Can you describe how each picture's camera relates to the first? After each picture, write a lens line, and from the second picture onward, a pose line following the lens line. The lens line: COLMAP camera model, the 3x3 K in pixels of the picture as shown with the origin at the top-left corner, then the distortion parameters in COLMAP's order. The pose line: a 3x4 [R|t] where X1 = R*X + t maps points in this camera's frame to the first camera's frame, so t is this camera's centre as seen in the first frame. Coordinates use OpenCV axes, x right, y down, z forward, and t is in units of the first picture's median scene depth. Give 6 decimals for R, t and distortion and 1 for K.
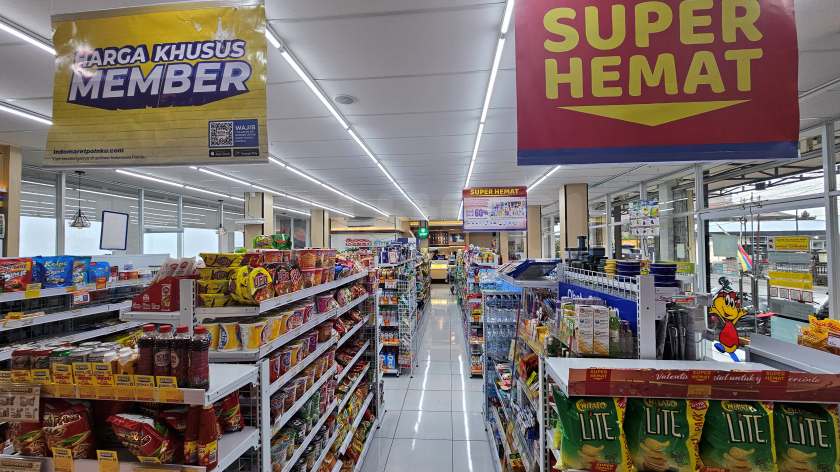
lens RADIAL K [[340.7, 0, 417.4], [0, 340.7, 241.4], [0, 0, 1]] dist [-0.001455, 0.000741]
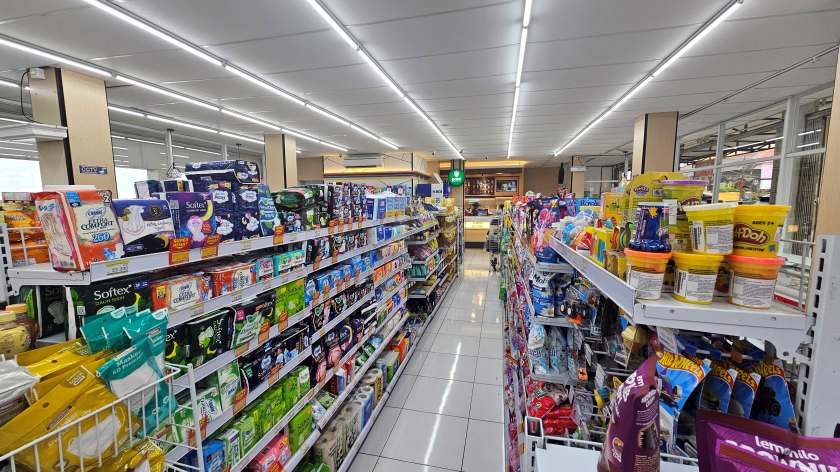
lens RADIAL K [[334.7, 0, 420.0], [0, 334.7, 236.0], [0, 0, 1]] dist [0.000538, 0.000065]
pose [[0.989928, 0.023032, -0.139686, 0.221861], [-0.005589, 0.992267, 0.124000, 0.050651], [0.141461, -0.121970, 0.982401, 1.577649]]
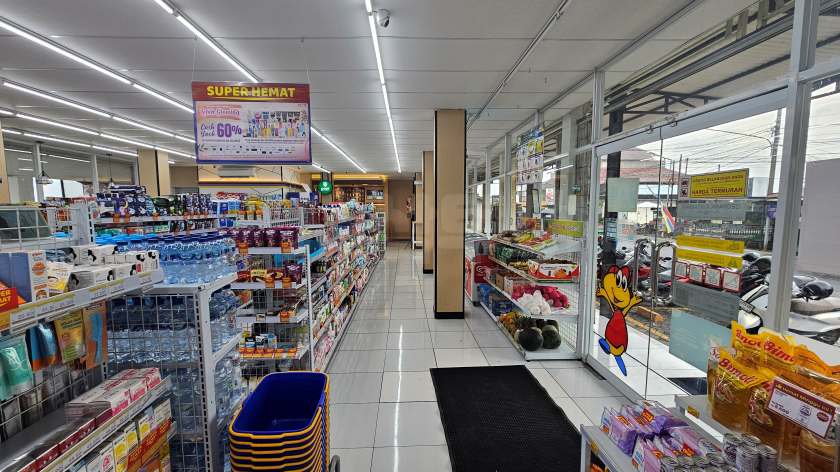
lens RADIAL K [[340.7, 0, 417.4], [0, 340.7, 241.4], [0, 0, 1]] dist [-0.001455, 0.000741]
pose [[0.992357, -0.001391, 0.123396, 0.740810], [-0.012628, 0.993543, 0.112751, 0.053184], [-0.122756, -0.113447, 0.985931, 0.680258]]
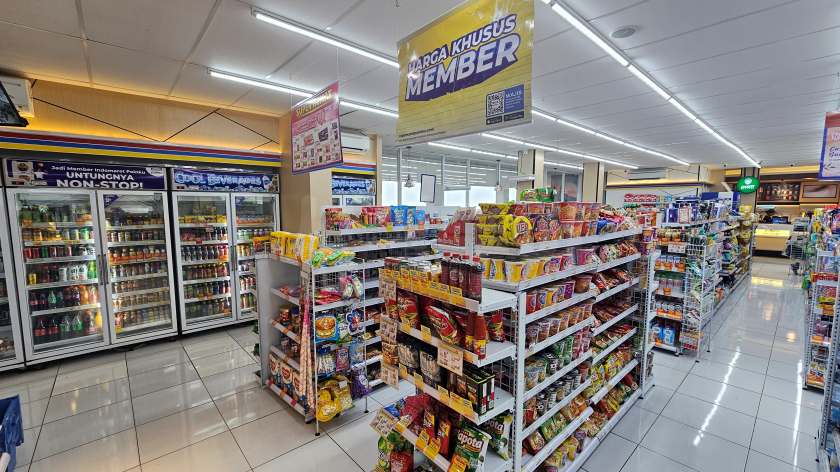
lens RADIAL K [[344.2, 0, 419.2], [0, 344.2, 241.2], [0, 0, 1]] dist [-0.001588, -0.000061]
pose [[0.732376, 0.082890, -0.675836, 0.047881], [0.002089, 0.992284, 0.123966, 0.008836], [0.680897, -0.092201, 0.726552, -0.060472]]
